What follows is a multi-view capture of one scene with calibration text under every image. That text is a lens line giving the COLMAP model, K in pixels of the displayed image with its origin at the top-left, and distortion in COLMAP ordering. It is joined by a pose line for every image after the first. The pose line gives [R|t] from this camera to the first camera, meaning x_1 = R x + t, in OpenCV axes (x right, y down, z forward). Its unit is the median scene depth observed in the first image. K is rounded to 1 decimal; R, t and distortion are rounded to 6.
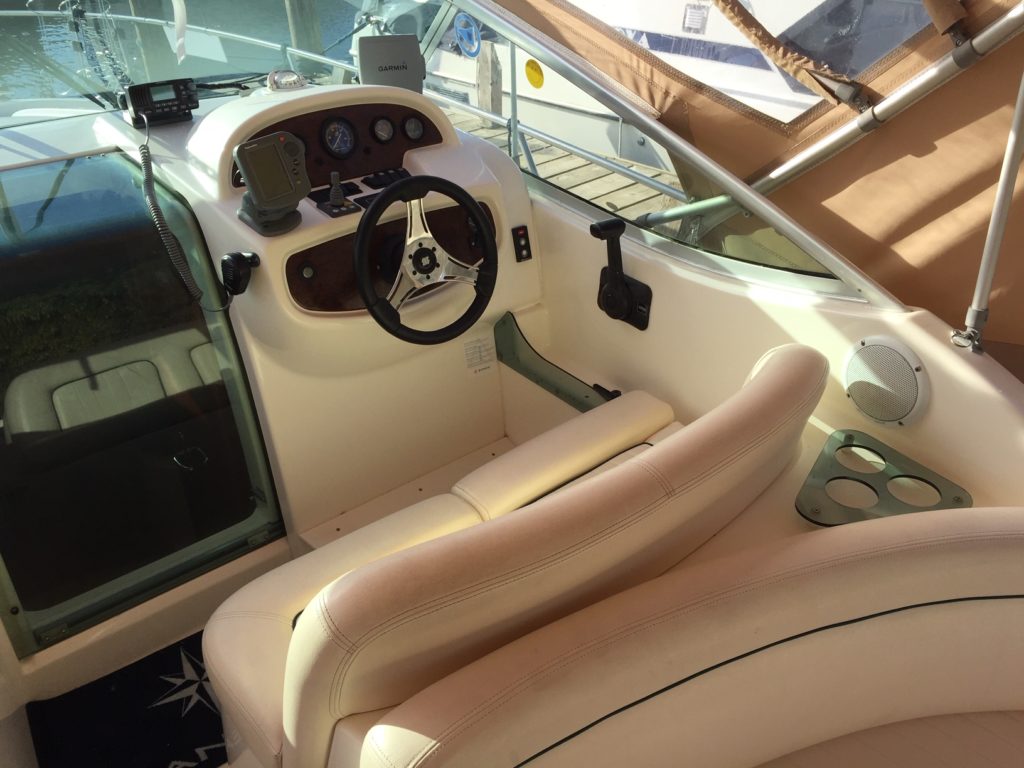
lens RADIAL K [[860.1, 0, 527.0], [0, 860.1, 383.4], [0, 0, 1]] dist [0.089027, -0.125612]
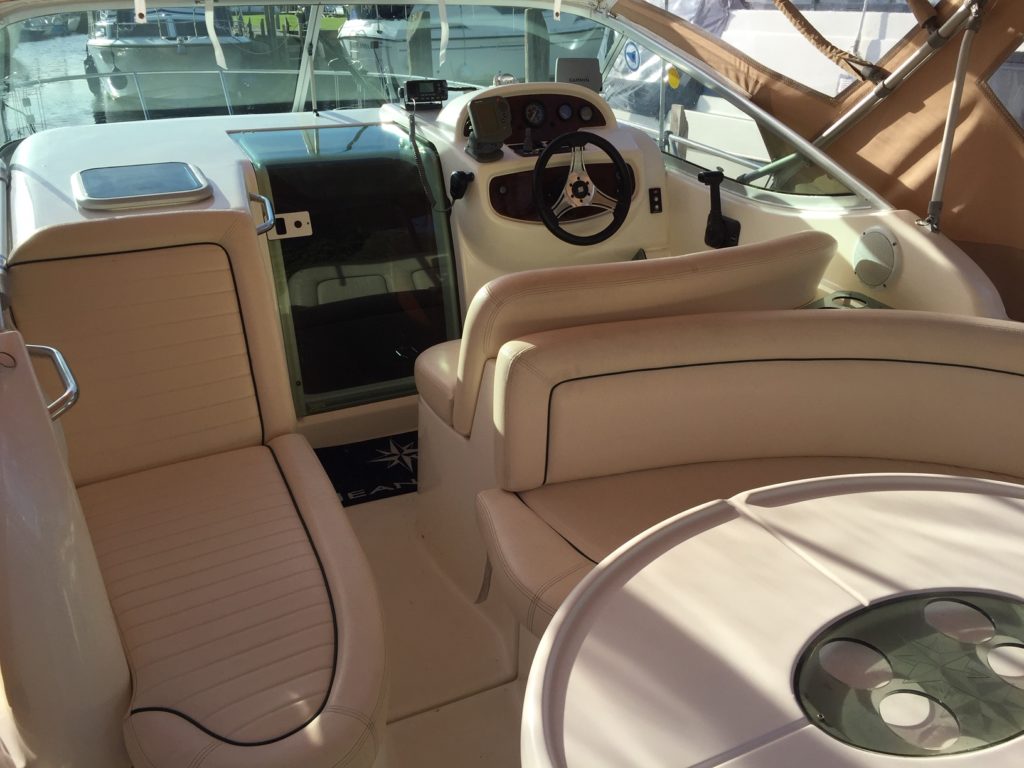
lens RADIAL K [[864.6, 0, 512.0], [0, 864.6, 384.0], [0, 0, 1]] dist [-0.008630, -0.006070]
pose [[0.968227, 0.099031, -0.229628, 0.143207], [-0.123785, 0.987655, -0.095996, 0.349691], [0.217286, 0.121371, 0.968533, -0.421413]]
